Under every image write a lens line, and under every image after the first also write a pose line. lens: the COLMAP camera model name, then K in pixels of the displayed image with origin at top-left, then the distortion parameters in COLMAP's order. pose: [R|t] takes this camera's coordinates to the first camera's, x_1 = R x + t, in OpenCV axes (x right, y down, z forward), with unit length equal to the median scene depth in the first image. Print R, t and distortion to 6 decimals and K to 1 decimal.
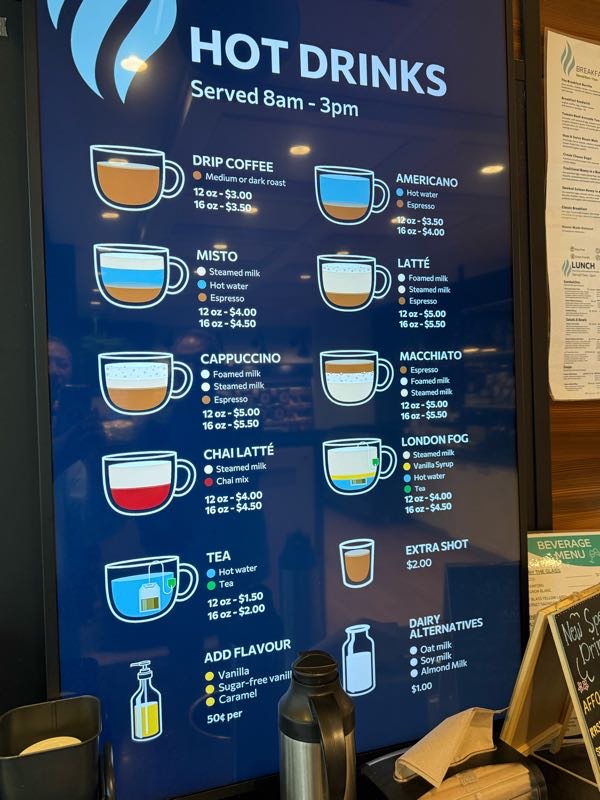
lens RADIAL K [[589.2, 0, 299.4], [0, 589.2, 398.9], [0, 0, 1]] dist [0.044777, -0.002002]
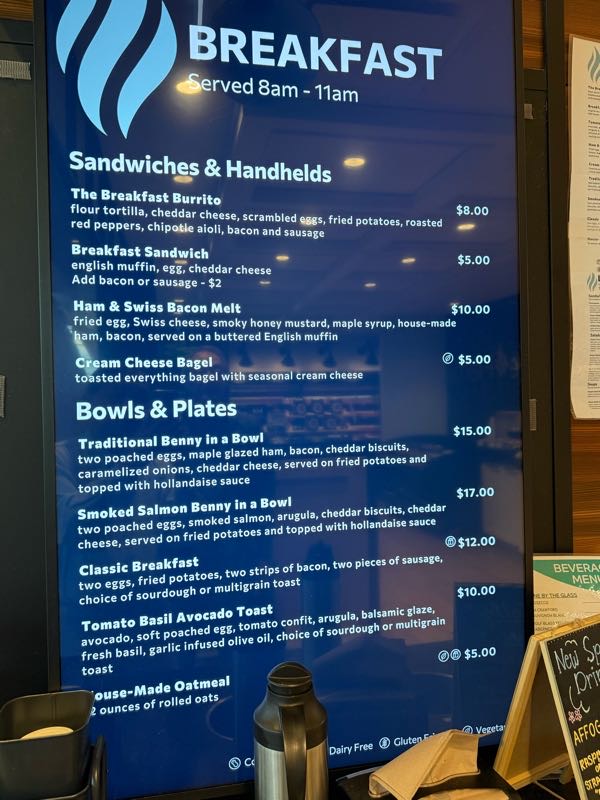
lens RADIAL K [[589.2, 0, 319.7], [0, 589.2, 403.5], [0, 0, 1]] dist [0.044777, -0.002002]
pose [[0.992422, 0.012810, -0.122204, 0.161753], [-0.012724, 0.999918, 0.001483, -0.022514], [0.122213, 0.000083, 0.992504, -0.014372]]
